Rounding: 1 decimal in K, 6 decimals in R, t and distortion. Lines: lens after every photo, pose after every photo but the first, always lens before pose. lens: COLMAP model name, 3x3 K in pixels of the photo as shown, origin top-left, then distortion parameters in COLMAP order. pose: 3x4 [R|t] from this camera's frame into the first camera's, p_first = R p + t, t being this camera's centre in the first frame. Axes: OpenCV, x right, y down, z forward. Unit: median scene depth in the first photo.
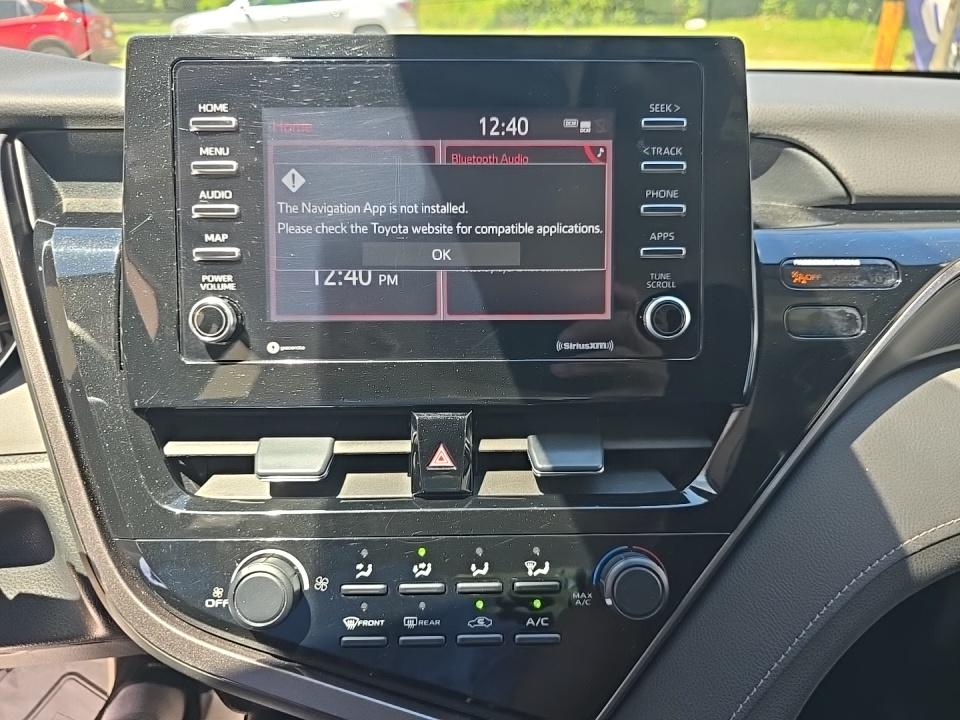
lens RADIAL K [[644.9, 0, 476.2], [0, 644.9, 361.2], [0, 0, 1]] dist [0.023221, -0.014671]
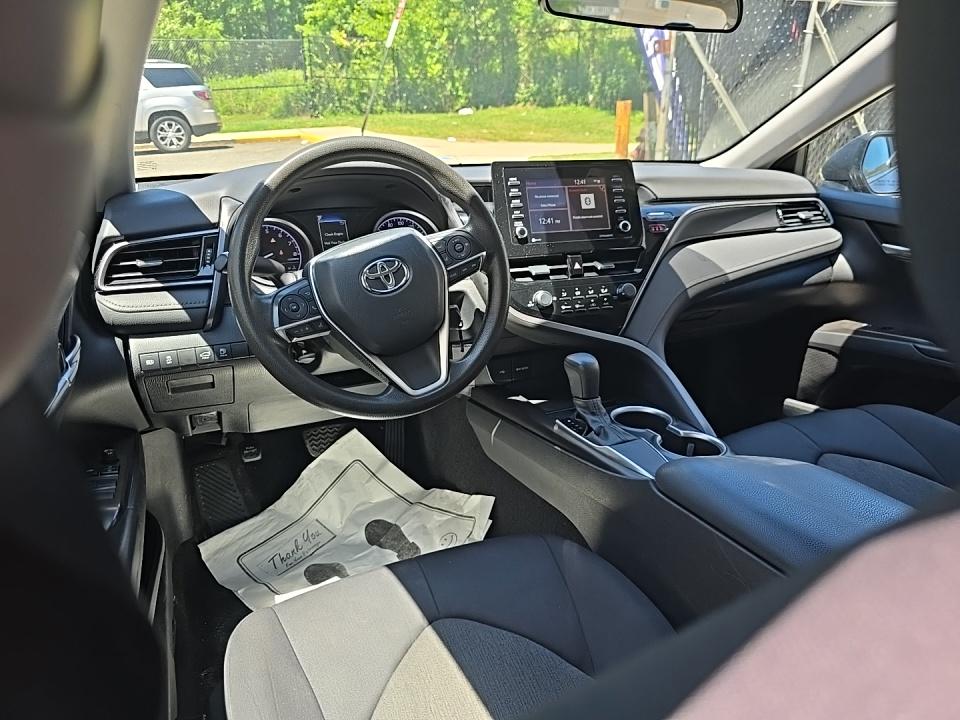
lens RADIAL K [[644.9, 0, 482.5], [0, 644.9, 362.3], [0, 0, 1]] dist [0.023221, -0.014671]
pose [[0.955821, -0.105609, 0.274322, -1.715510], [0.129616, 0.989029, -0.070861, 0.921762], [-0.263829, 0.103287, 0.959024, -2.493082]]
